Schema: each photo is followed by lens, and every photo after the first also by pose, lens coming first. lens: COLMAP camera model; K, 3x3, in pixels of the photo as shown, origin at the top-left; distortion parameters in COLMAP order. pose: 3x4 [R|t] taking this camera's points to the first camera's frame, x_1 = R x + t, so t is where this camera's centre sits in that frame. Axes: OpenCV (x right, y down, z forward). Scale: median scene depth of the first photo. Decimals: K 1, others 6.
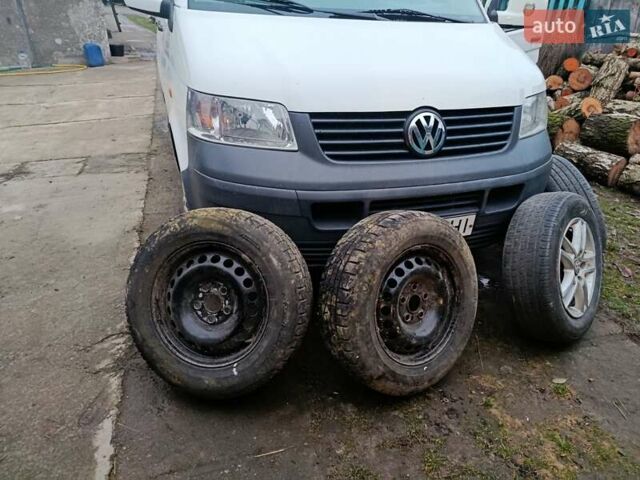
lens RADIAL K [[451.5, 0, 320.0], [0, 451.5, 240.0], [0, 0, 1]] dist [0.071509, -0.077381]
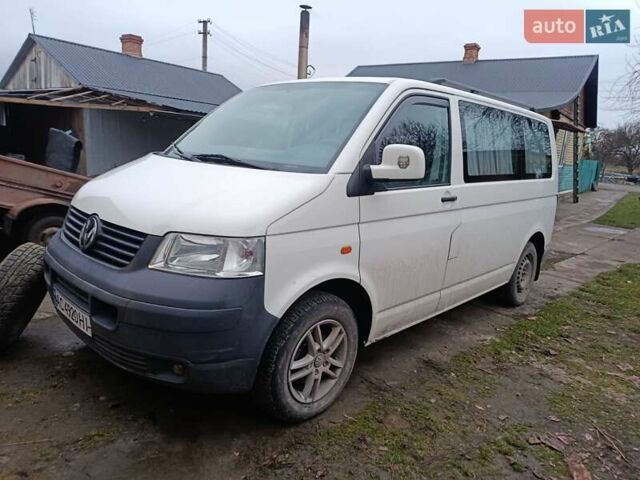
lens RADIAL K [[451.5, 0, 320.0], [0, 451.5, 240.0], [0, 0, 1]] dist [0.071509, -0.077381]
pose [[0.443415, 0.159380, -0.882032, 1.621361], [-0.457214, 0.886626, -0.069640, -0.419242], [0.770934, 0.434157, 0.466014, 0.907536]]
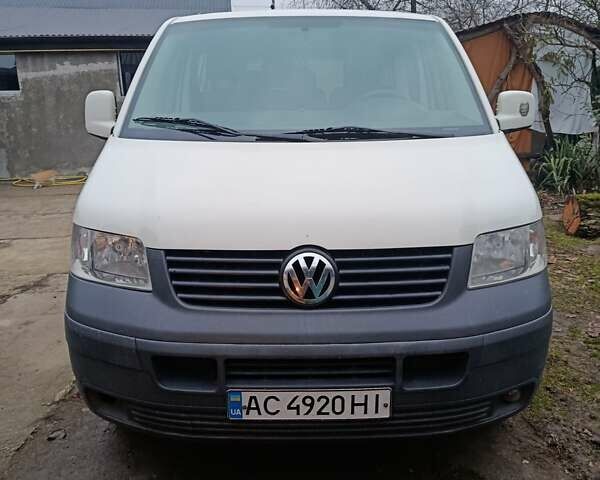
lens RADIAL K [[554.2, 0, 300.0], [0, 554.2, 240.0], [0, 0, 1]] dist [0.085811, -0.003948]
pose [[0.941675, 0.028574, -0.335308, 0.539643], [-0.102559, 0.973357, -0.205079, -0.098305], [0.320514, 0.227506, 0.919517, 0.089954]]
